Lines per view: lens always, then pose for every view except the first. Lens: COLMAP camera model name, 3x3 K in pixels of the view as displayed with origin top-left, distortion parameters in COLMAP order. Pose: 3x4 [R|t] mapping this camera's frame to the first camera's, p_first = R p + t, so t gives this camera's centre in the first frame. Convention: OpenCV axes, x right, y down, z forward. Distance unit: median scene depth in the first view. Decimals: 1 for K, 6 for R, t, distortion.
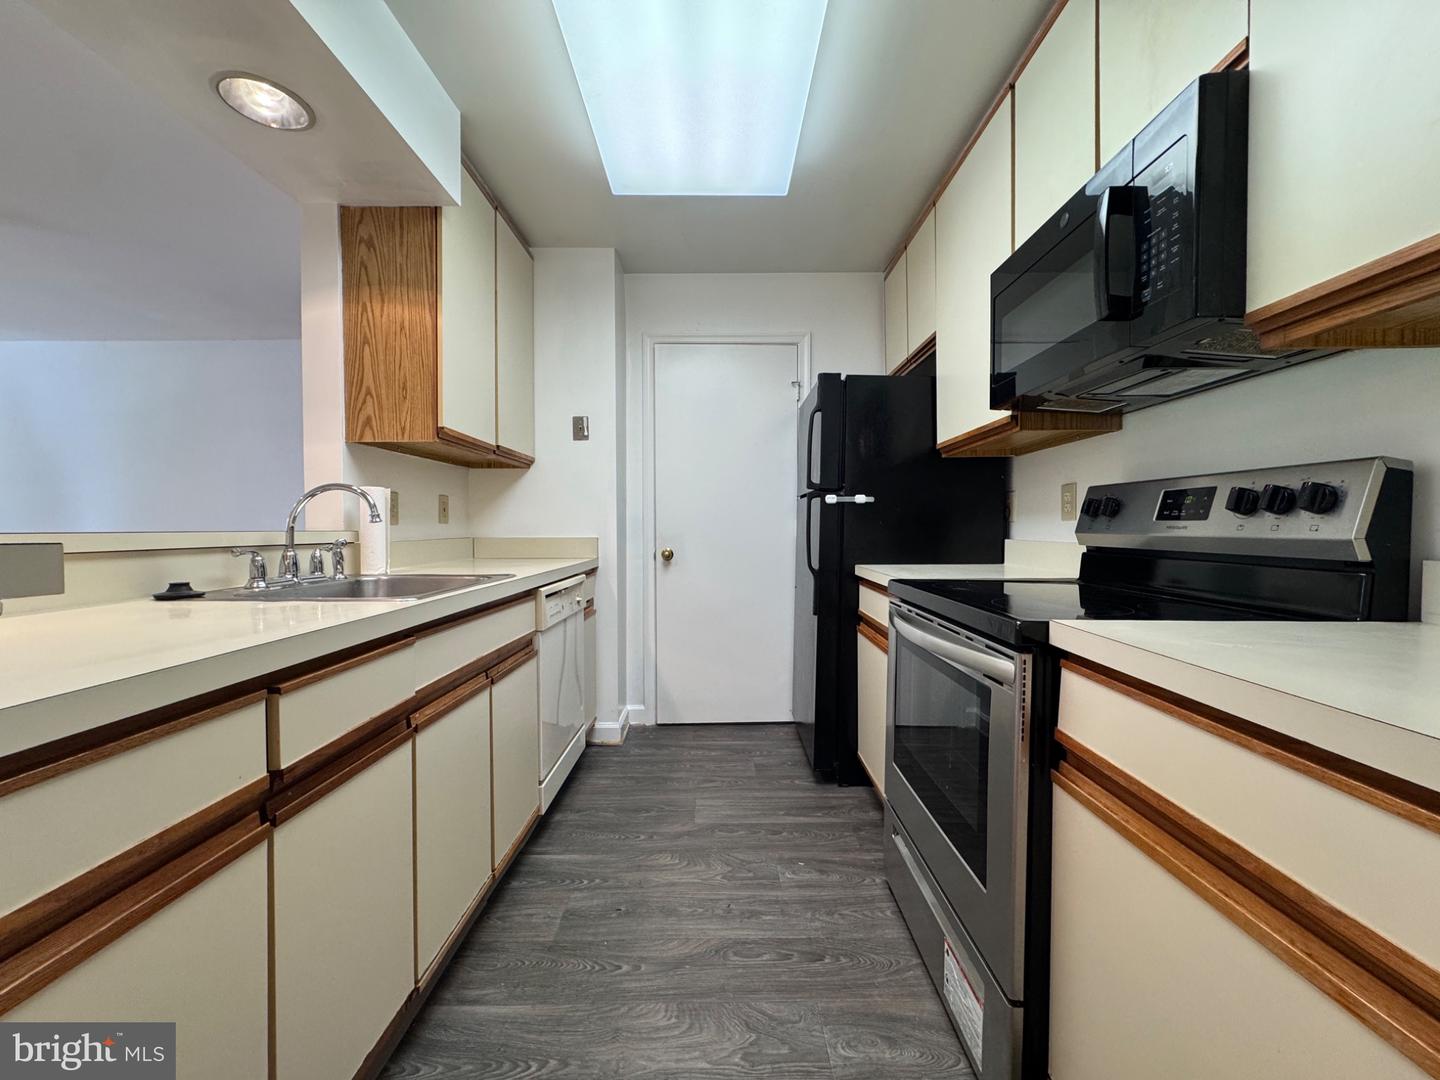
lens RADIAL K [[575.2, 0, 721.2], [0, 575.2, 538.8], [0, 0, 1]] dist [-0.001270, 0.000491]
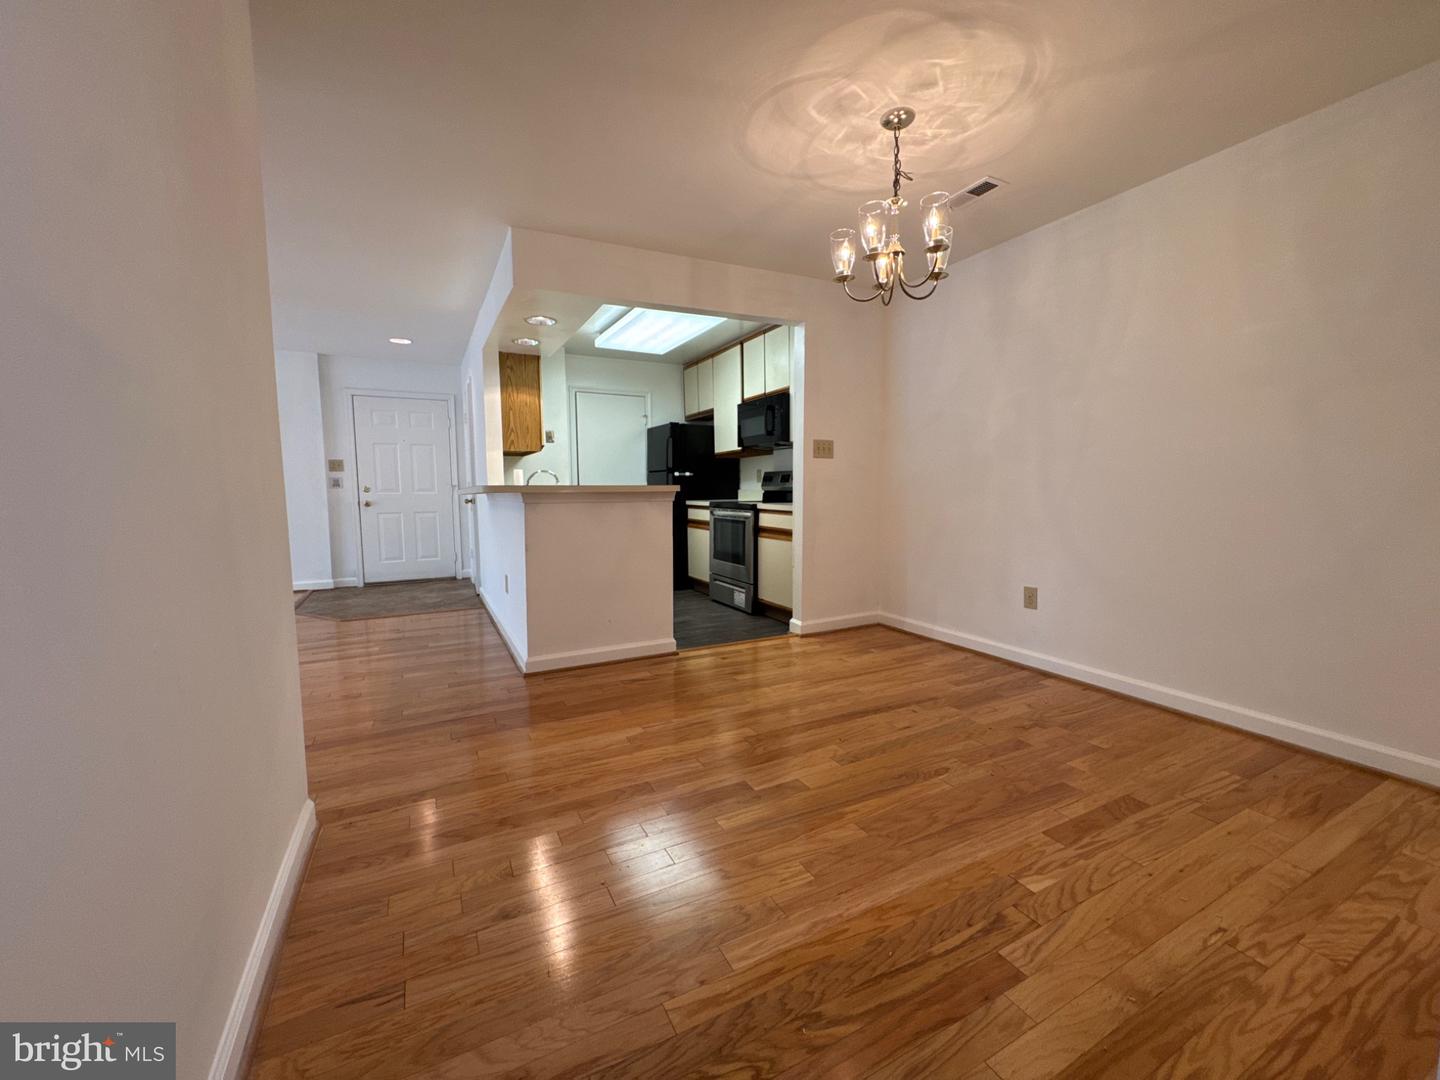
lens RADIAL K [[575.2, 0, 721.2], [0, 575.2, 538.8], [0, 0, 1]] dist [-0.001270, 0.000491]
pose [[0.882523, -0.048191, 0.467794, -0.986232], [0.017094, 0.997366, 0.070497, 0.045602], [-0.469959, -0.054218, 0.881022, -1.564566]]
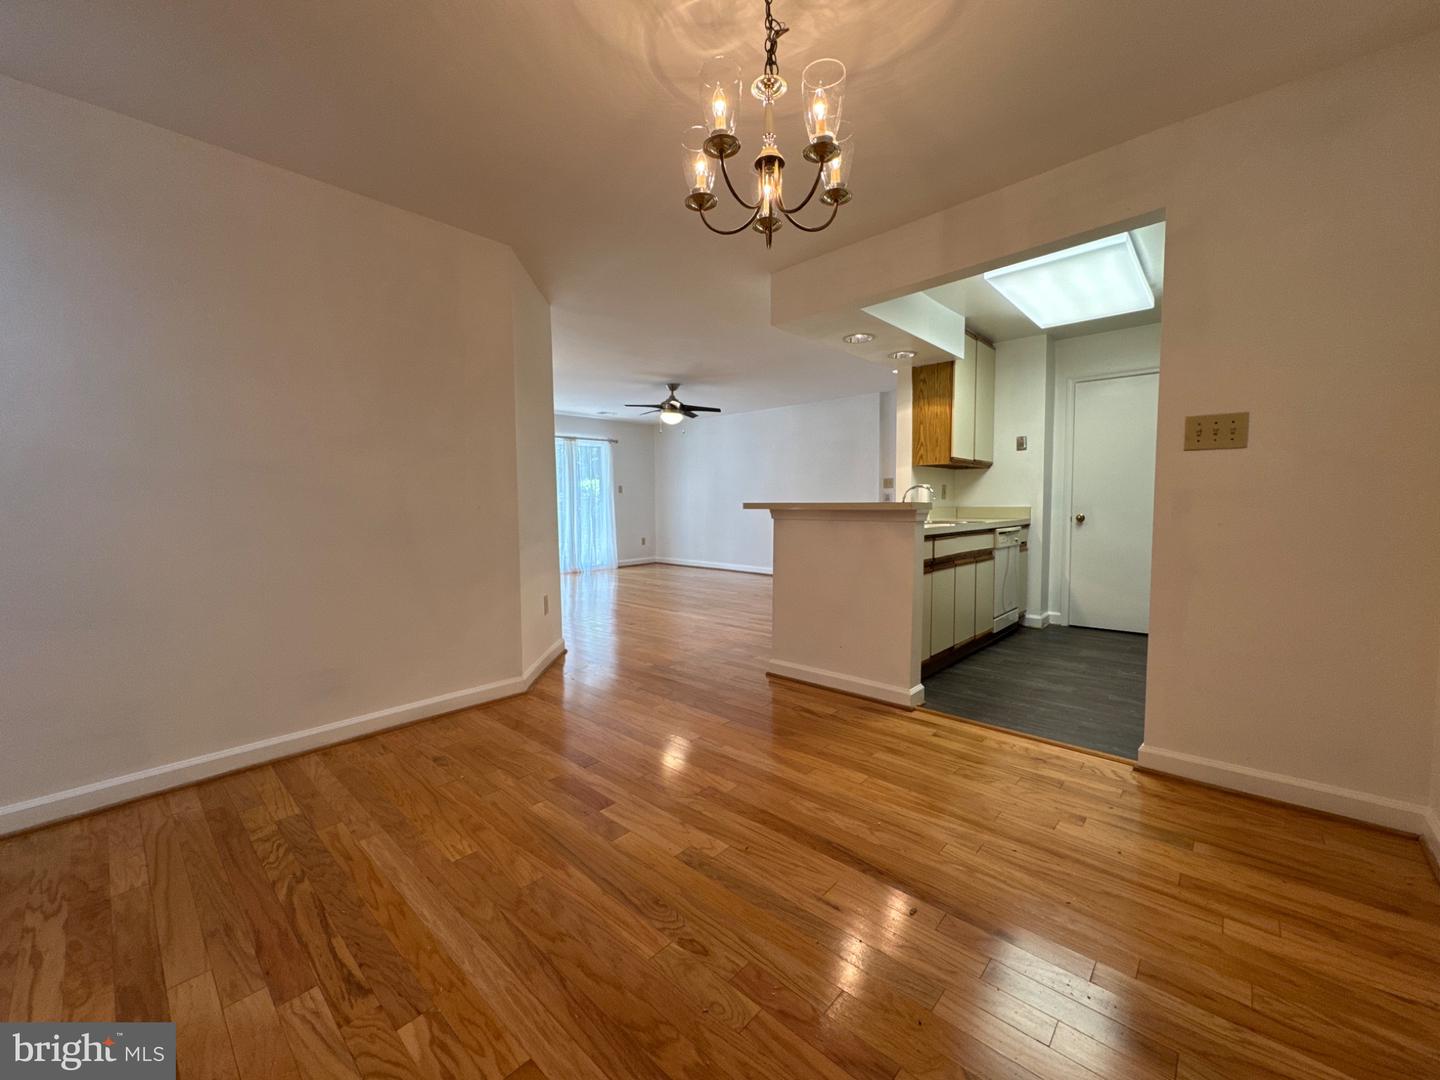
lens RADIAL K [[575.2, 0, 721.2], [0, 575.2, 538.8], [0, 0, 1]] dist [-0.001270, 0.000491]
pose [[0.741583, 0.036416, -0.669872, 0.371998], [-0.007680, 0.998921, 0.045802, 0.031593], [0.670817, -0.028821, 0.741063, -1.312137]]
